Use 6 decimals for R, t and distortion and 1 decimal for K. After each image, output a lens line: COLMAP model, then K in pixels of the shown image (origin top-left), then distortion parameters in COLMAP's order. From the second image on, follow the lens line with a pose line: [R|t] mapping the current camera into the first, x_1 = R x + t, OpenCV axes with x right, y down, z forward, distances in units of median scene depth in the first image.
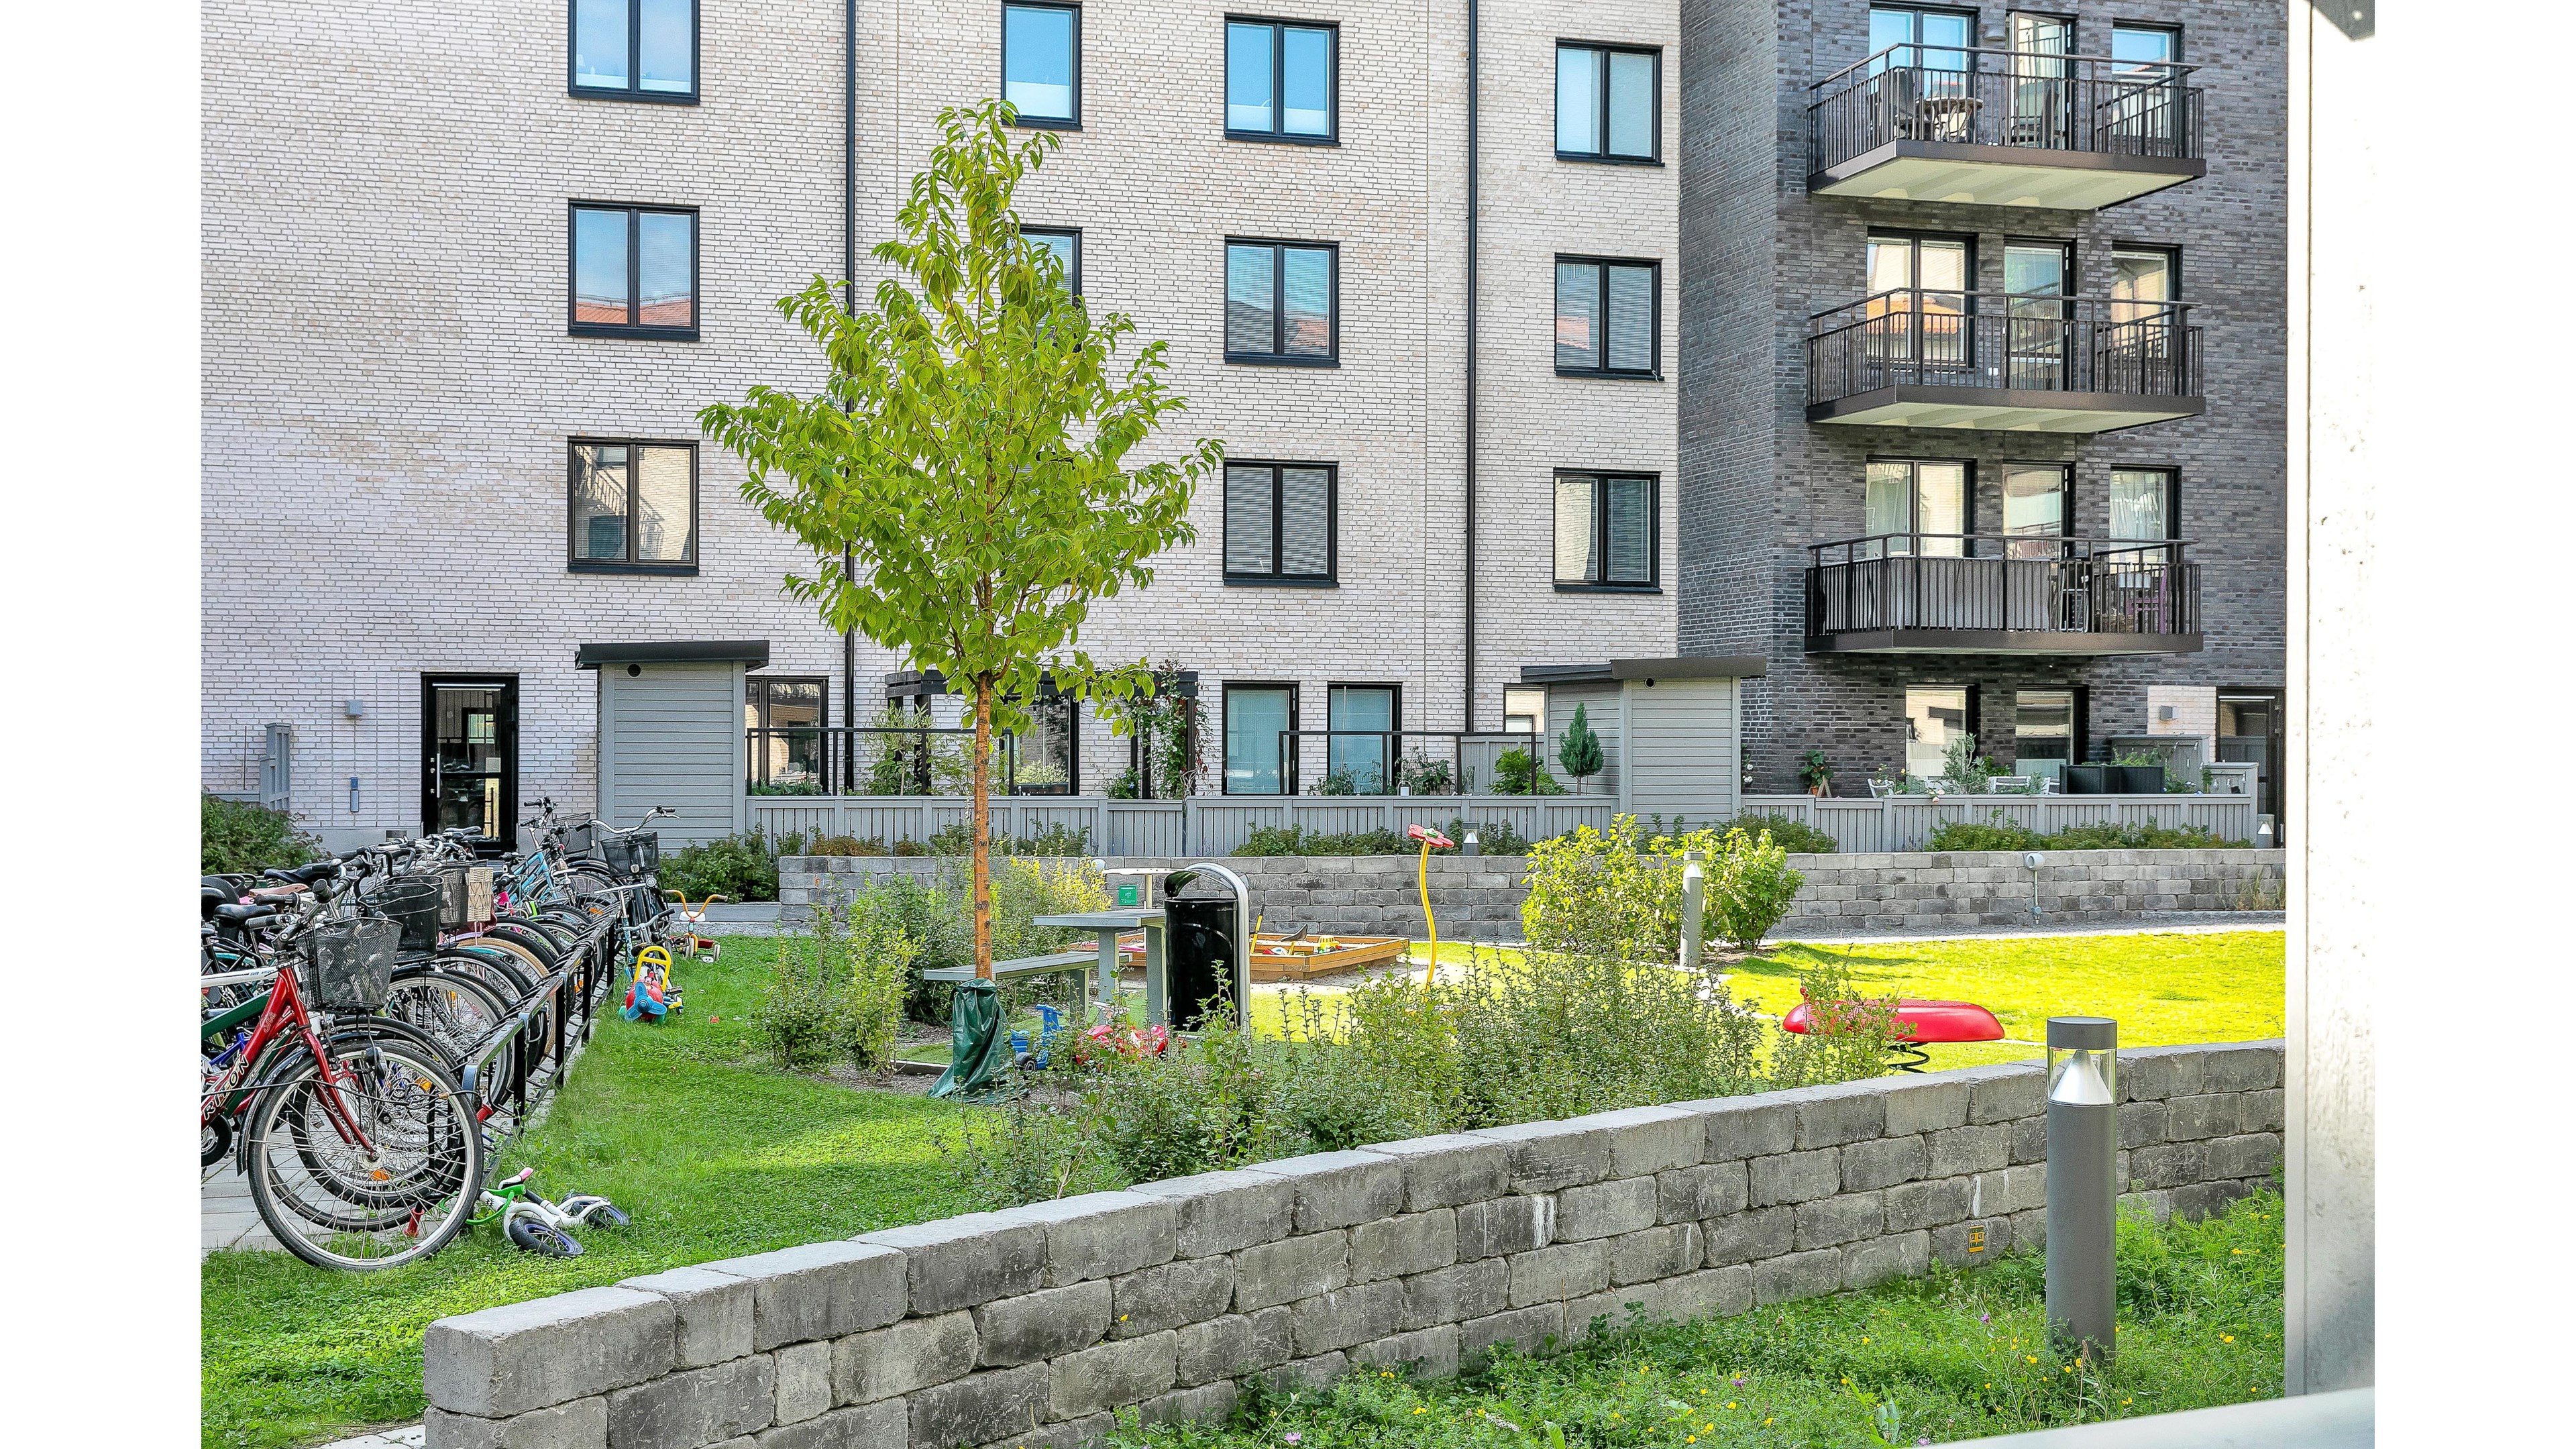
lens RADIAL K [[2696.4, 0, 1306.3], [0, 2696.4, 749.1], [0, 0, 1]] dist [0.009898, 0.000000]
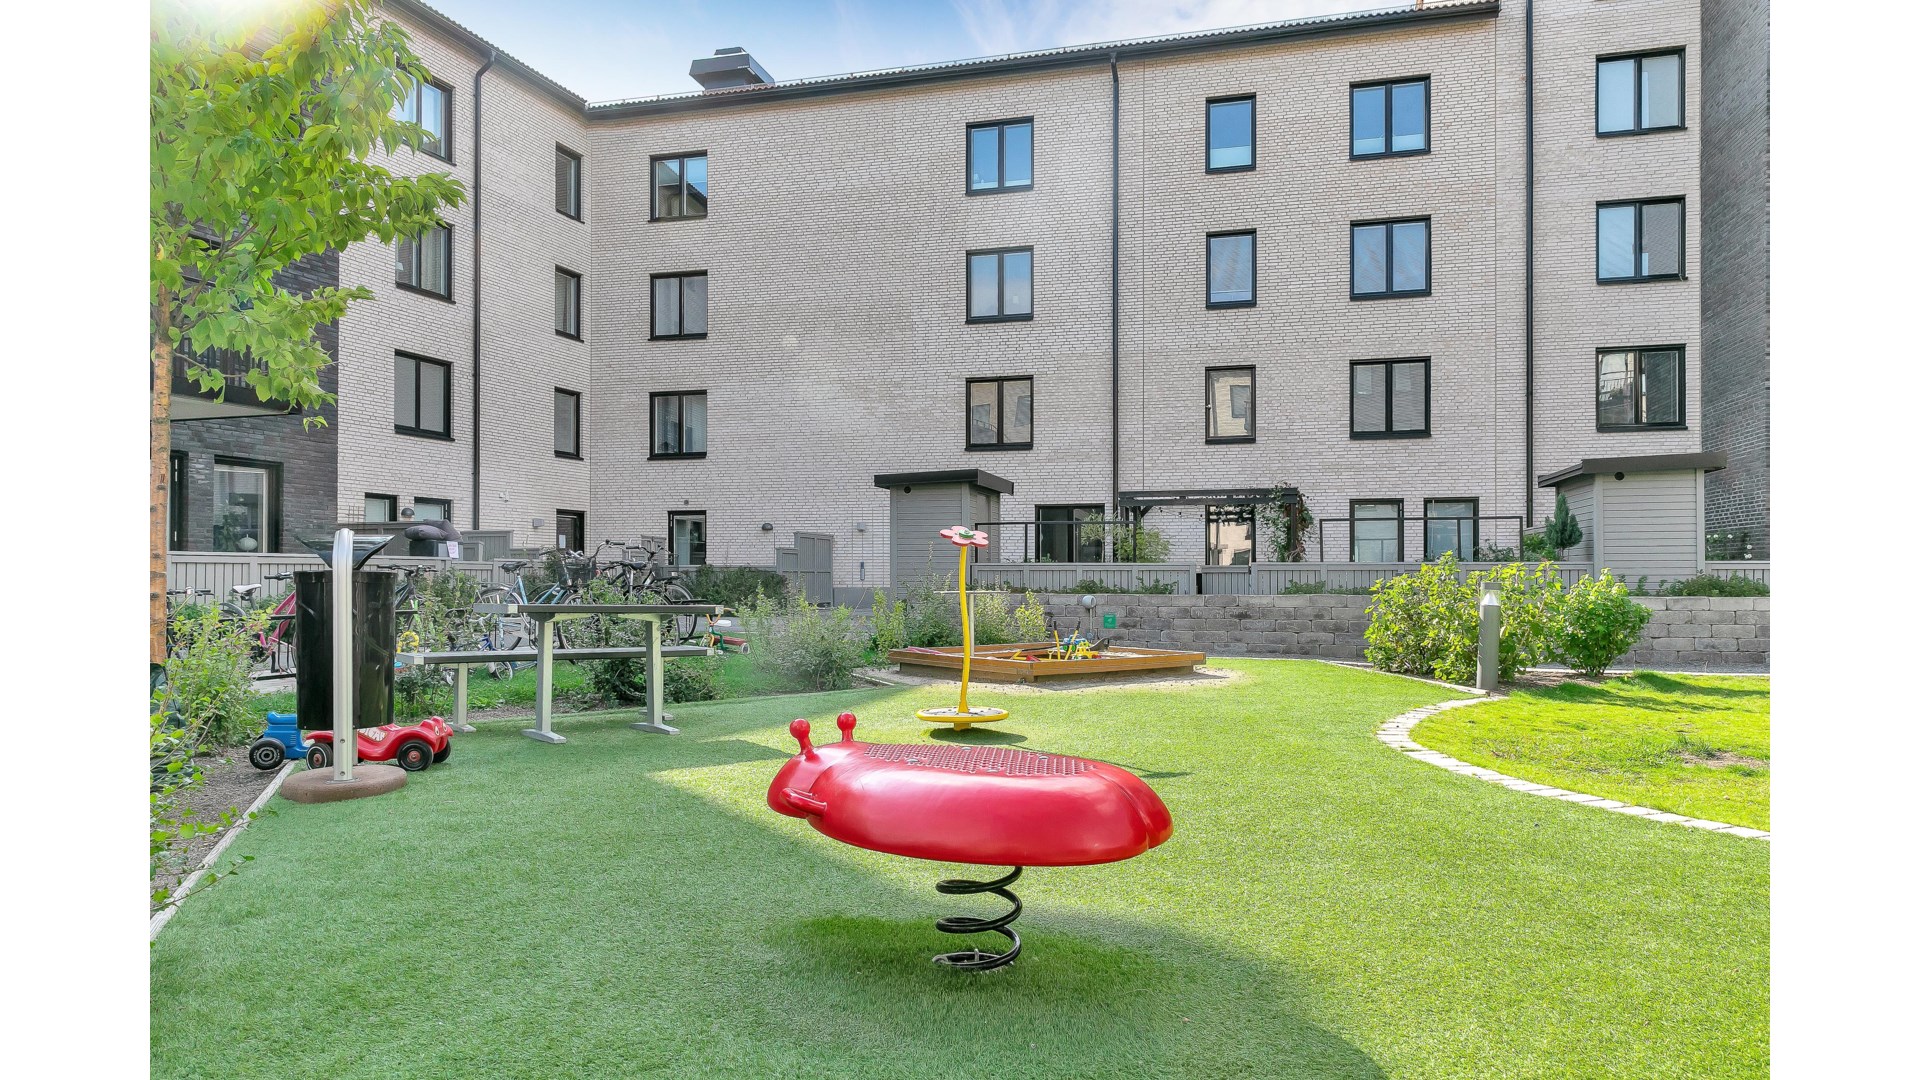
lens RADIAL K [[1084.3, 0, 1050.6], [0, 1084.3, 572.9], [0, 0, 1]] dist [0.013640, -0.002078]
pose [[0.859601, -0.010026, -0.510867, 0.142288], [0.003265, 0.999895, -0.014131, 0.026366], [0.510955, 0.010479, 0.859544, 0.352408]]
